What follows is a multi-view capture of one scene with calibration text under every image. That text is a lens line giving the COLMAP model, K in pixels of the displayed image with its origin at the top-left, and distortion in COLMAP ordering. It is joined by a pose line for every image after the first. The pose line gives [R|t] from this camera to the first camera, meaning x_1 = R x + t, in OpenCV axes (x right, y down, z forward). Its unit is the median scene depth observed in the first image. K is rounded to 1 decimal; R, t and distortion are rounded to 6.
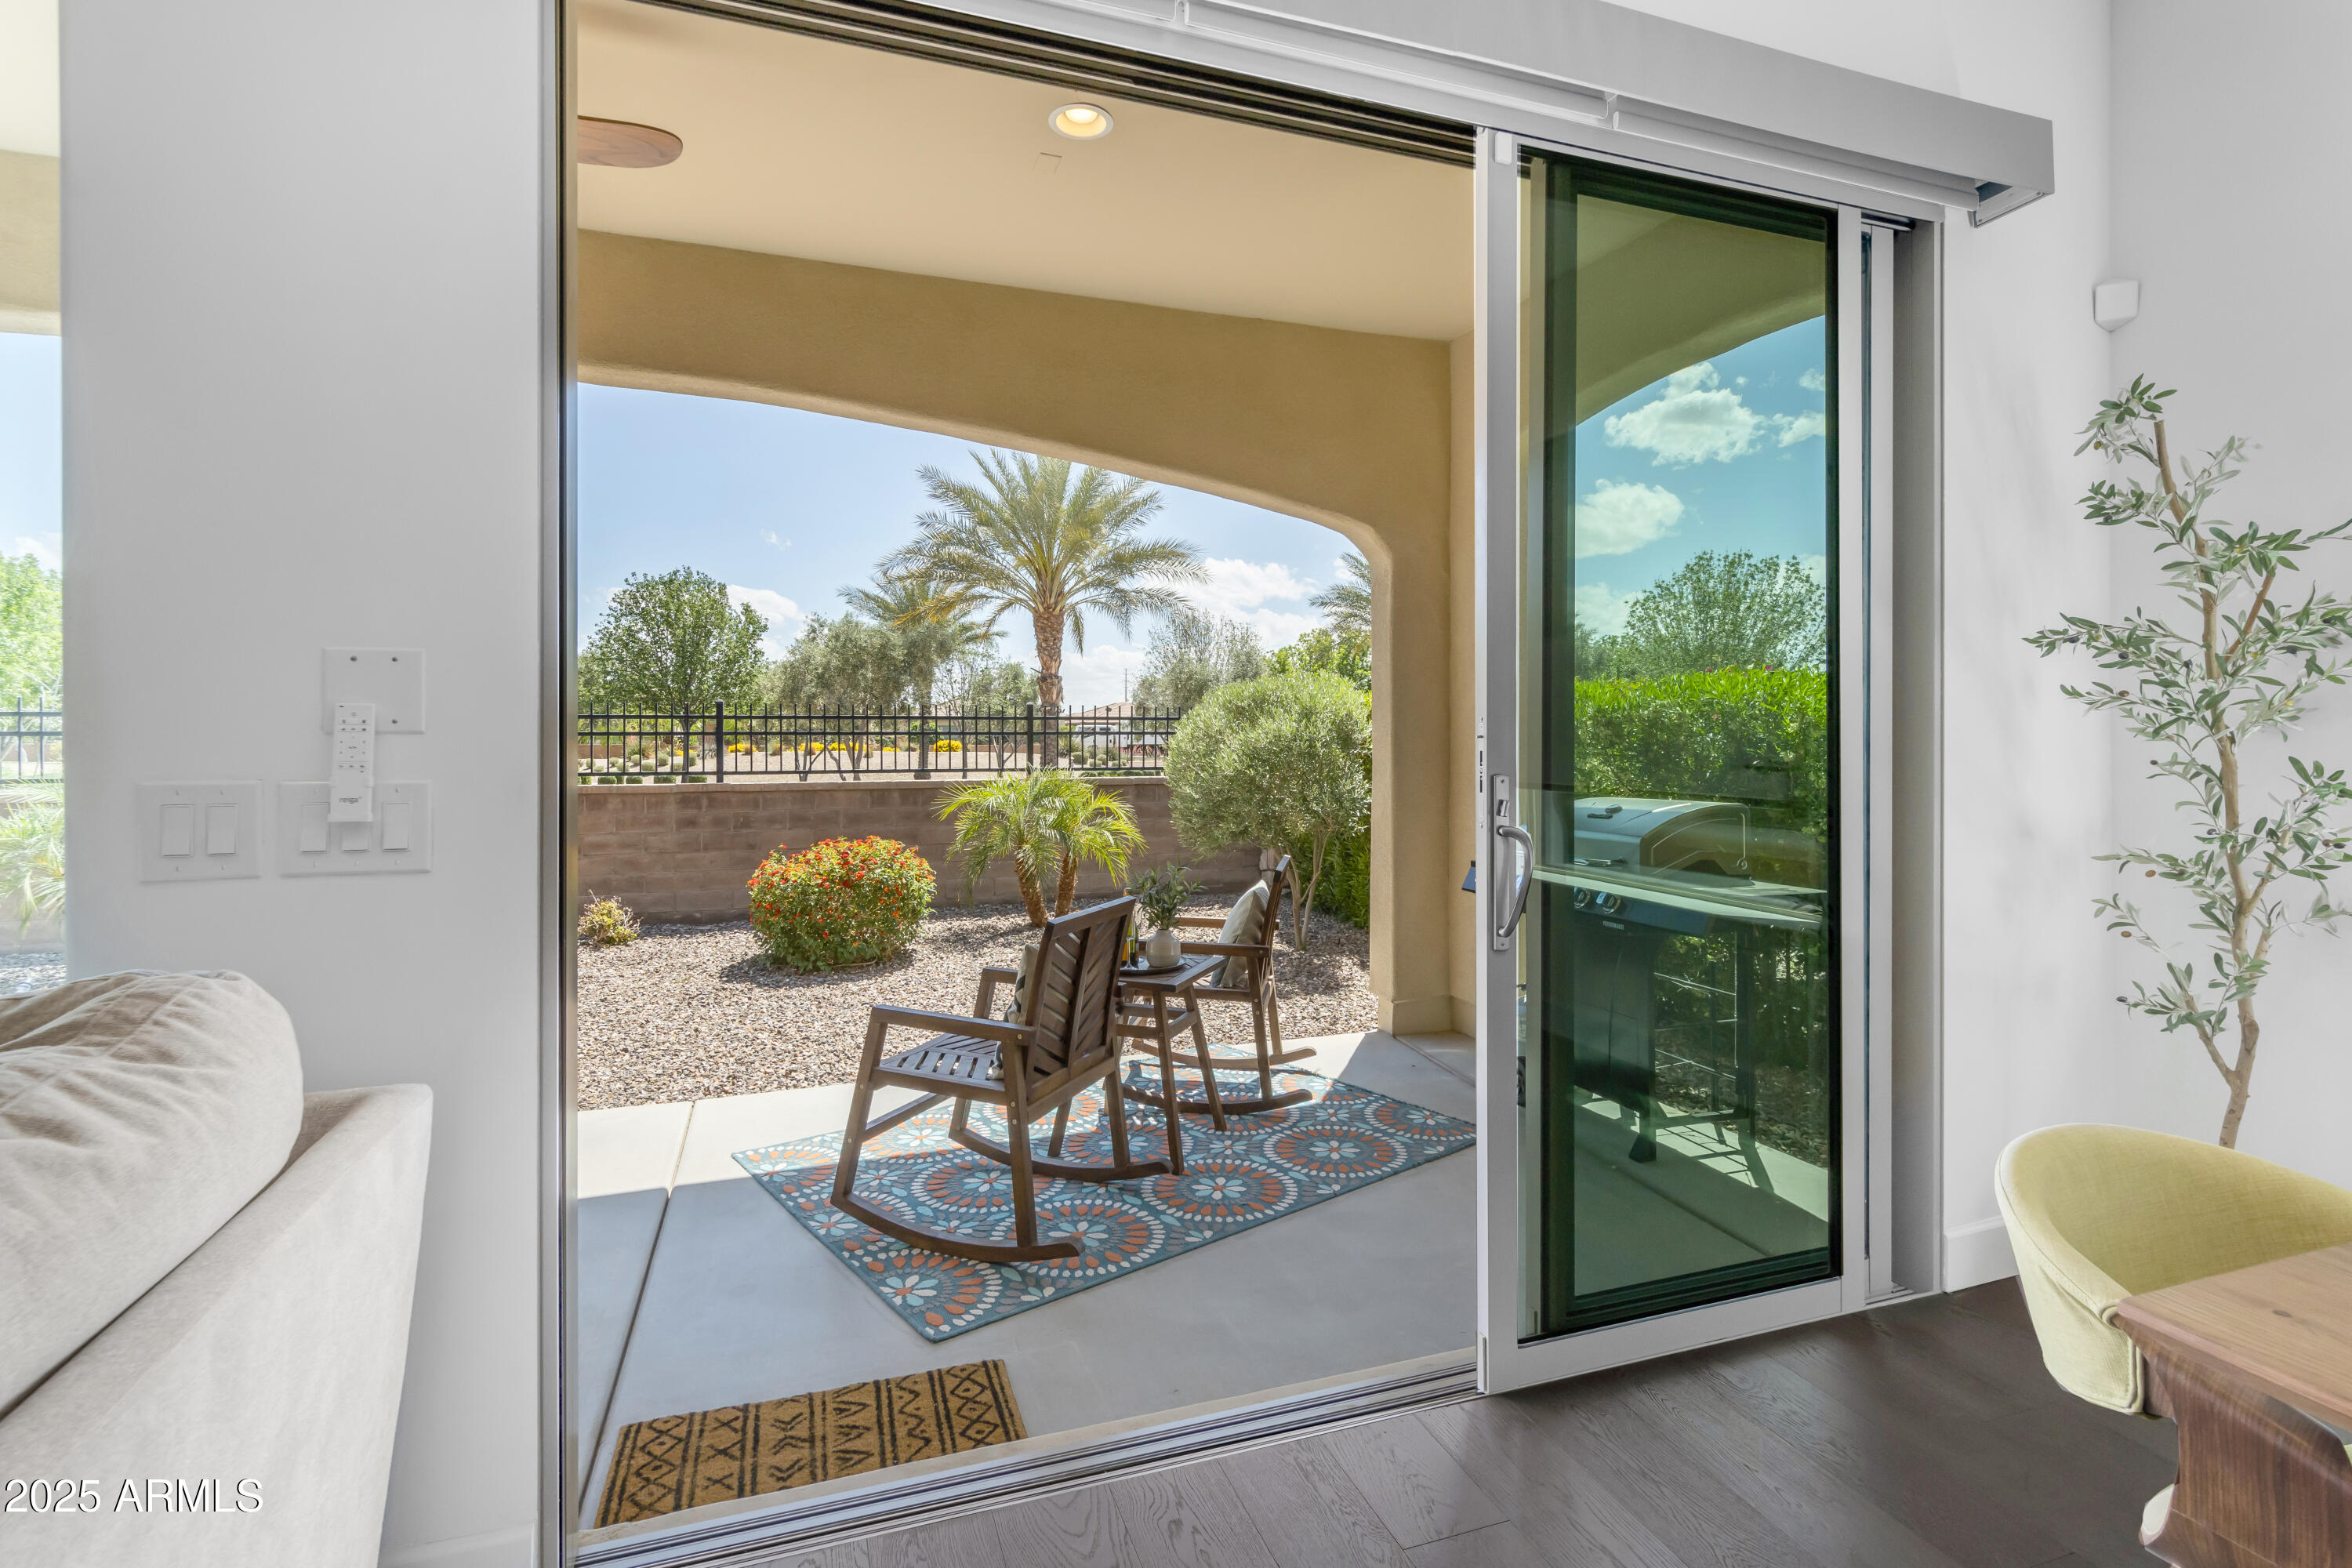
lens RADIAL K [[1077.2, 0, 1167.3], [0, 1077.2, 729.6], [0, 0, 1]] dist [0.001830, -0.000454]
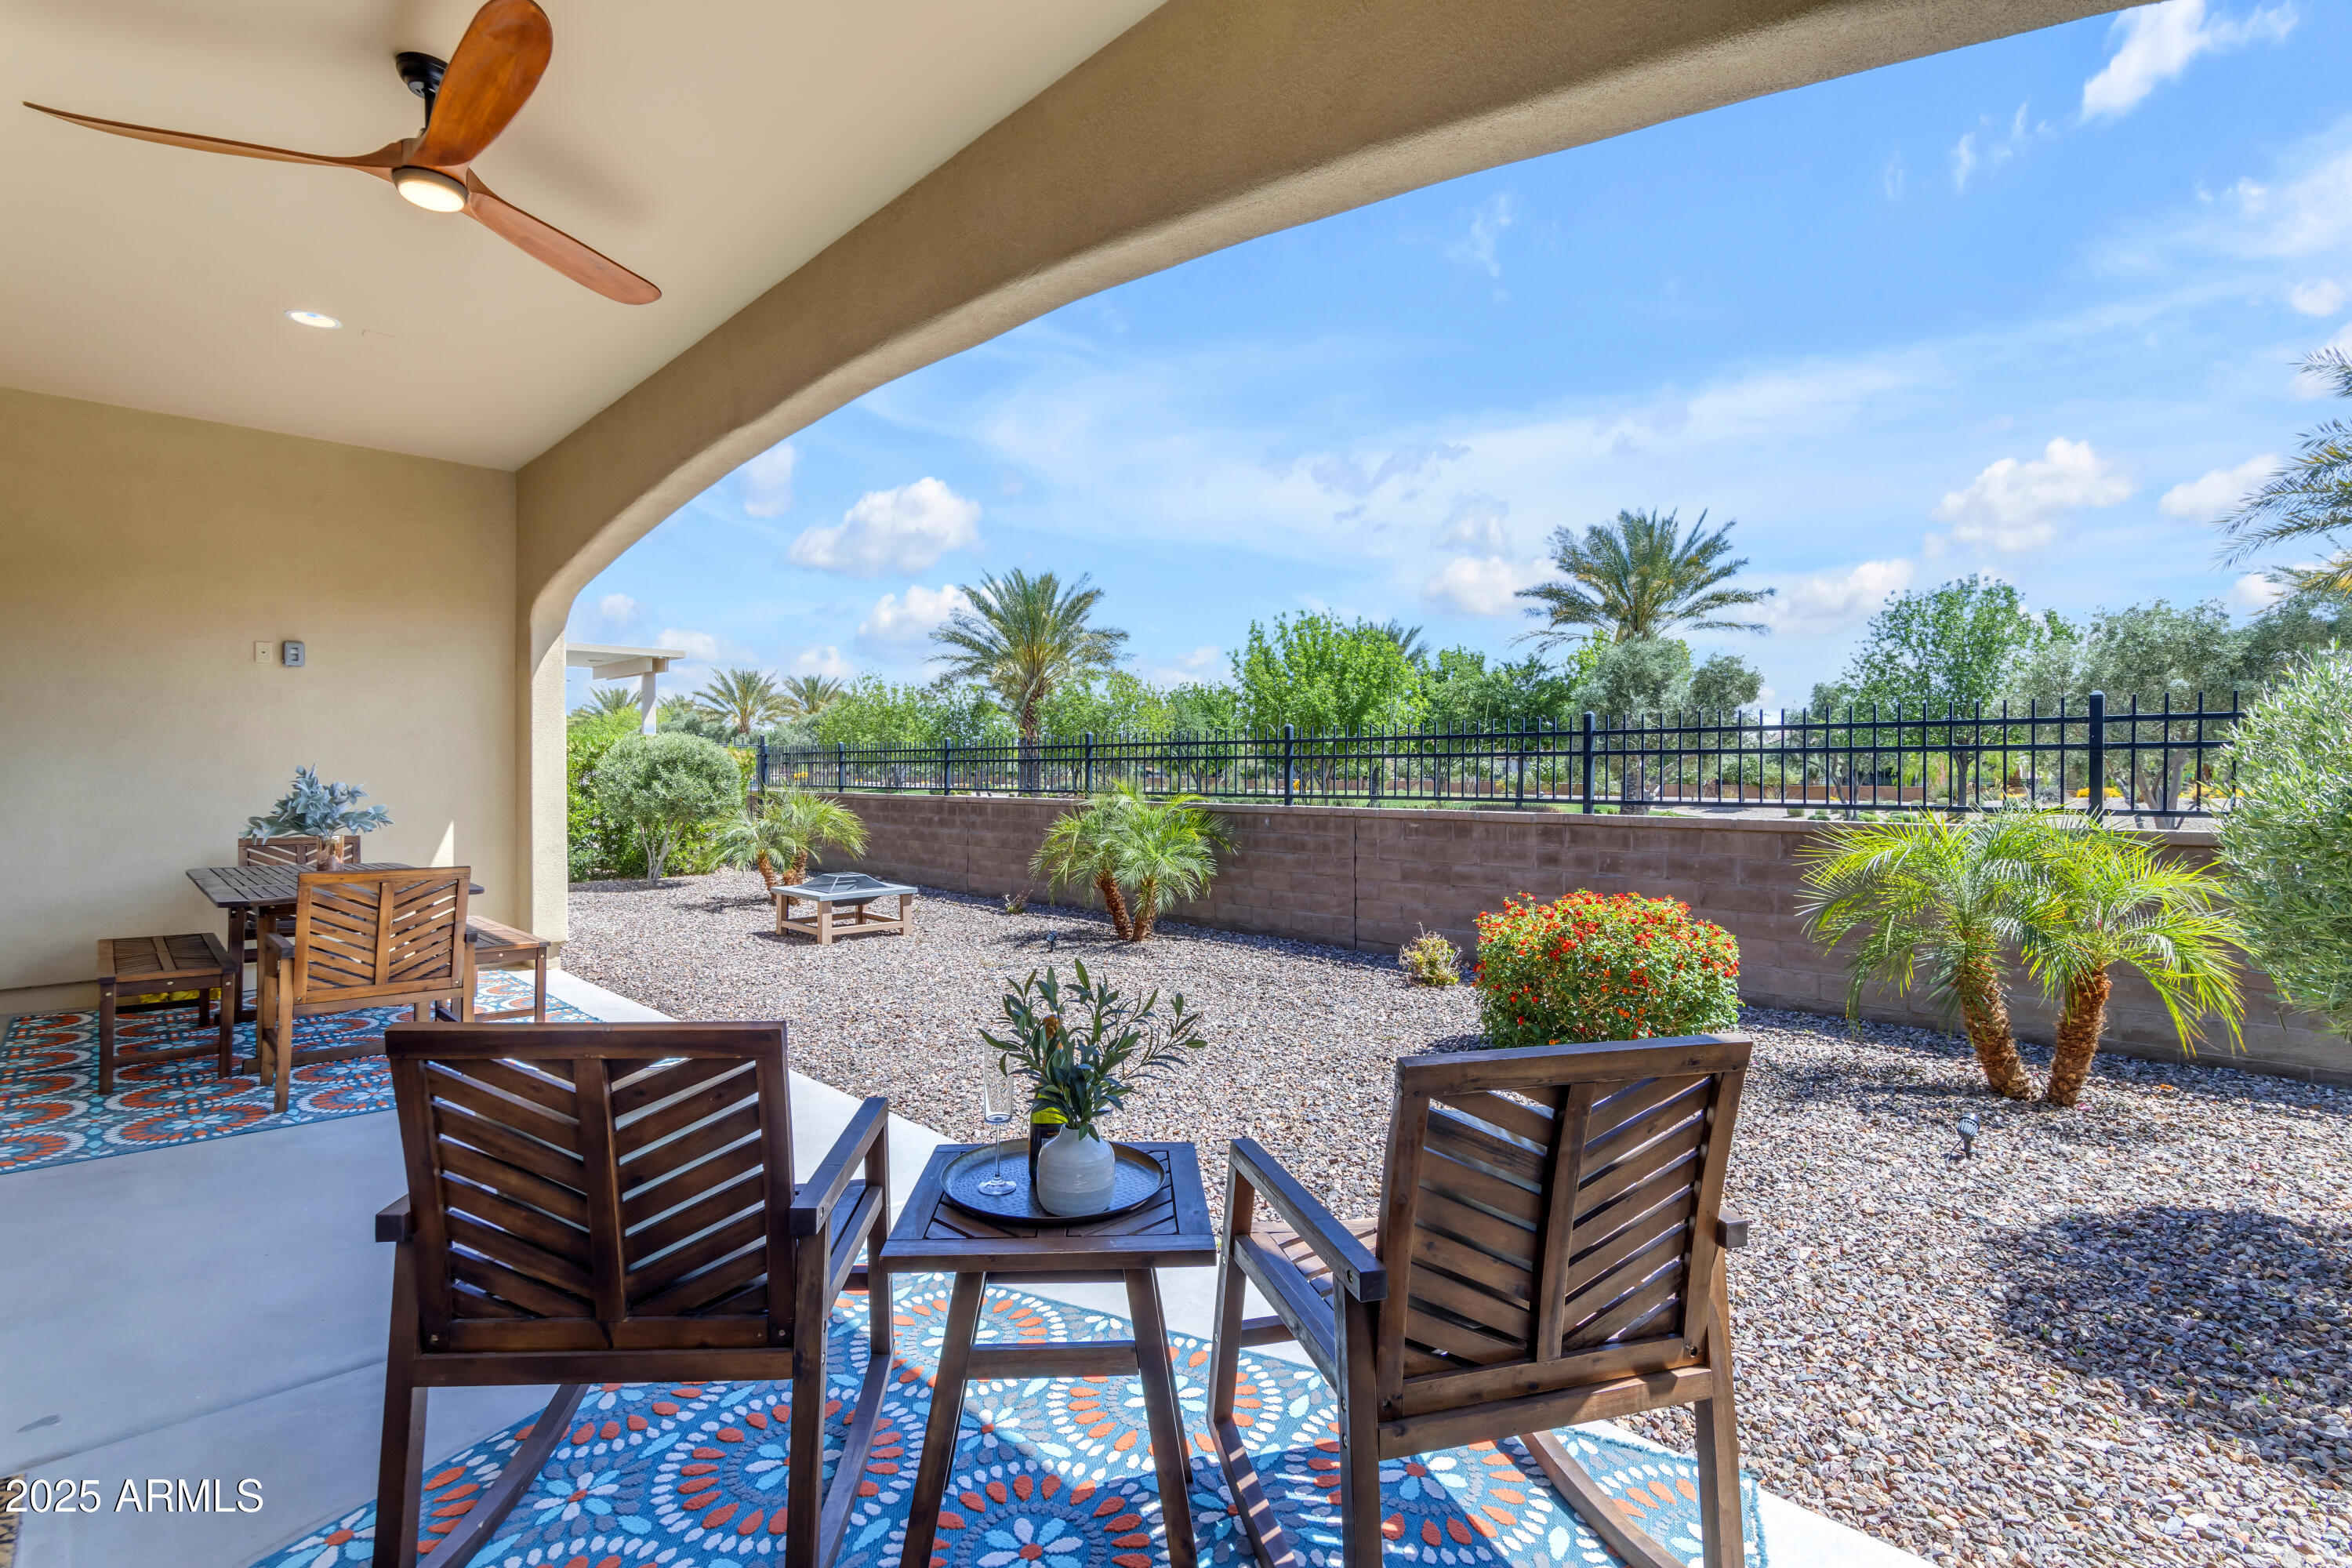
lens RADIAL K [[1077.2, 0, 1227.0], [0, 1077.2, 786.2], [0, 0, 1]] dist [0.001830, -0.000454]
pose [[0.450449, 0.009413, -0.892753, 0.195441], [0.001369, 0.999936, 0.011234, 0.019012], [0.892801, -0.006282, 0.450407, 0.392094]]
